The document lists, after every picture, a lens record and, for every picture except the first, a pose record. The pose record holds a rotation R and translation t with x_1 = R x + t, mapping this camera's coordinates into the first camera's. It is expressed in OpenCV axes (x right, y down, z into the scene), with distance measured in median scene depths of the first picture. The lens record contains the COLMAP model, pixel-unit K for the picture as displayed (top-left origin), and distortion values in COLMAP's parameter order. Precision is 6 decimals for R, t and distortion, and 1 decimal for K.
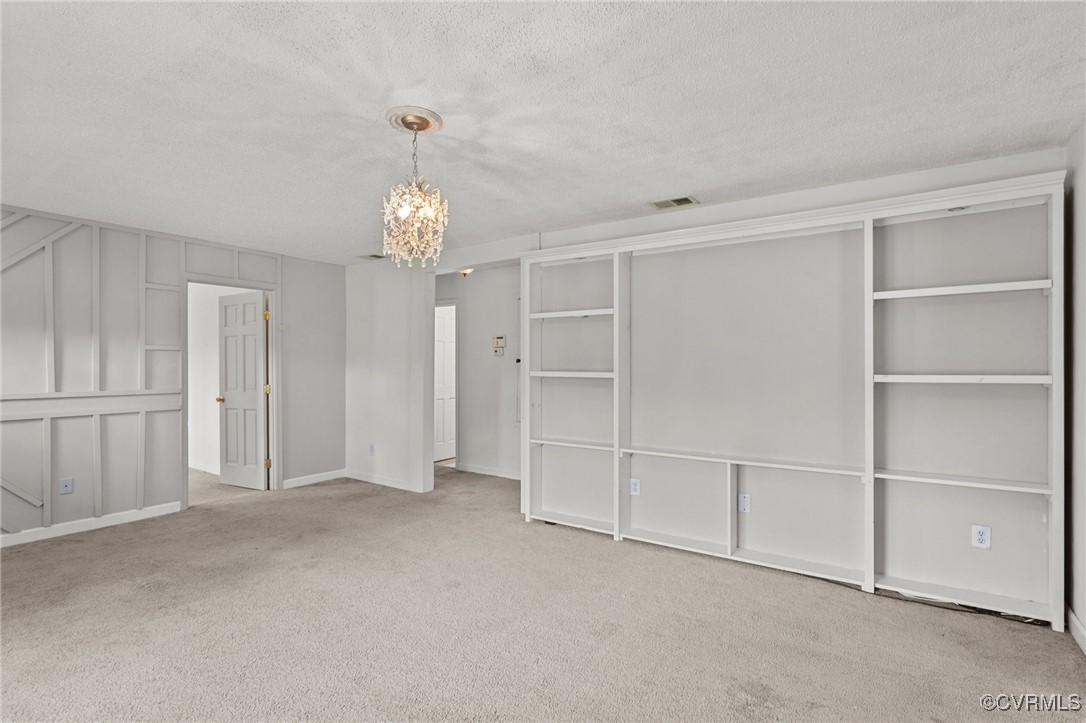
lens RADIAL K [[514.1, 0, 543.0], [0, 514.1, 361.5], [0, 0, 1]] dist [0.018789, 0.000106]
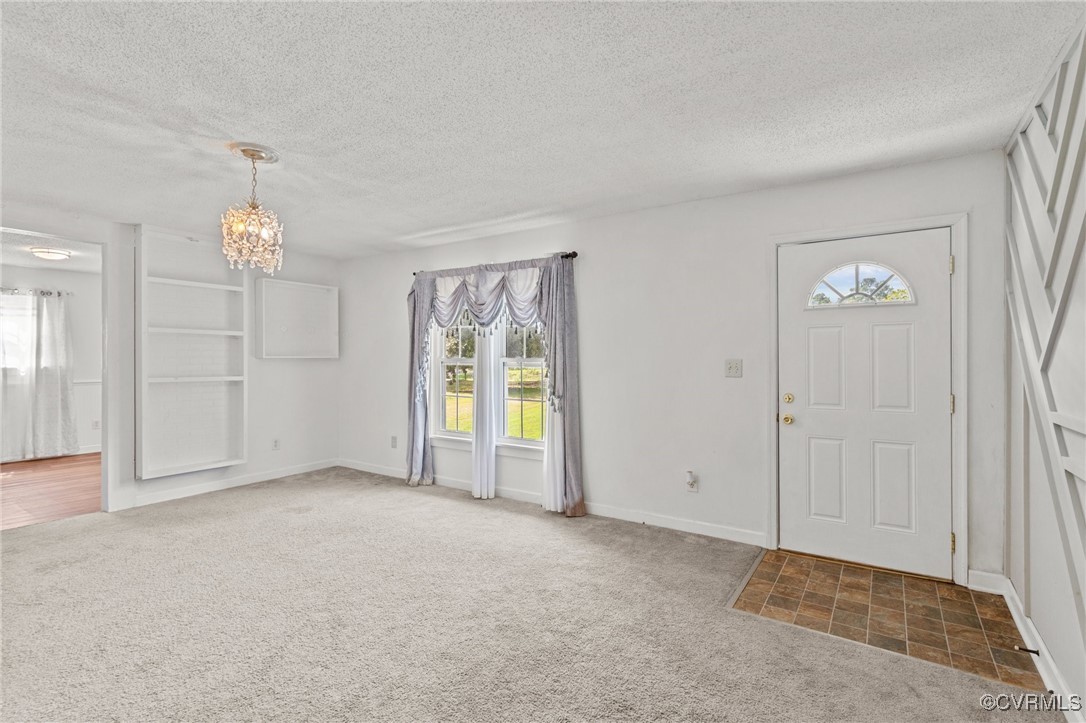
lens RADIAL K [[514.7, 0, 559.0], [0, 514.7, 359.9], [0, 0, 1]] dist [-0.000119, -0.000051]
pose [[-0.999547, 0.005818, -0.029544, -0.743312], [0.005765, 0.999982, 0.001854, 0.018220], [0.029554, 0.001683, -0.999562, 1.801933]]
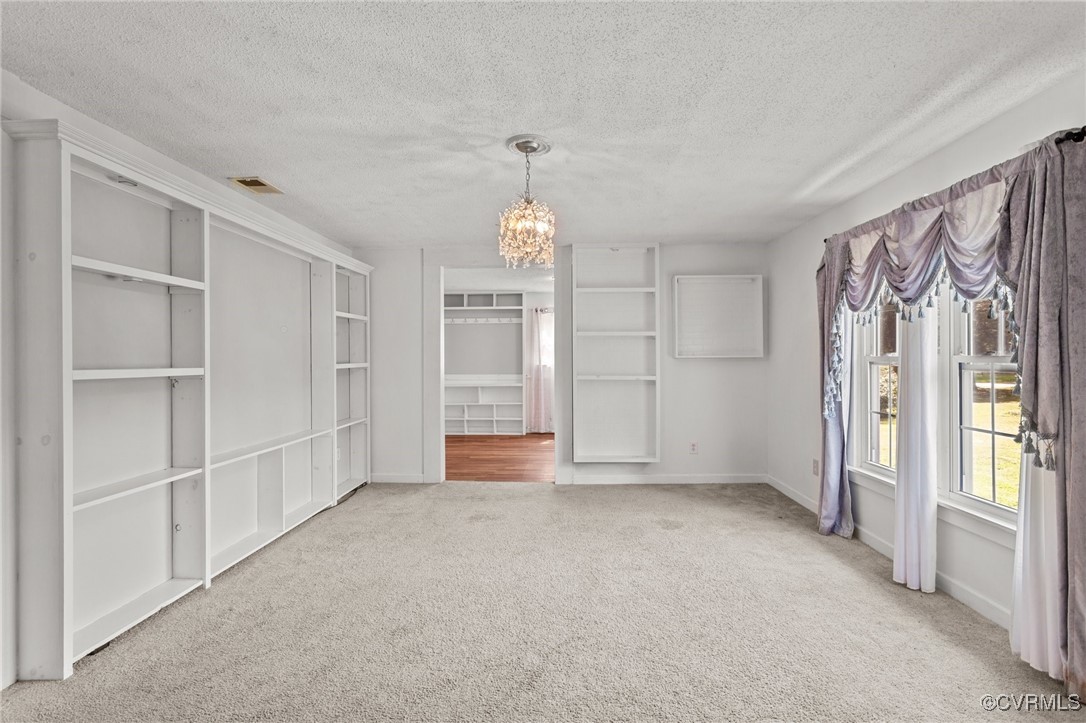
lens RADIAL K [[514.7, 0, 559.0], [0, 514.7, 359.9], [0, 0, 1]] dist [-0.000119, -0.000051]
pose [[-0.539332, 0.007028, 0.842064, -1.020555], [0.006193, 0.999971, -0.004379, 0.021366], [-0.842071, 0.002853, -0.539360, 1.270225]]
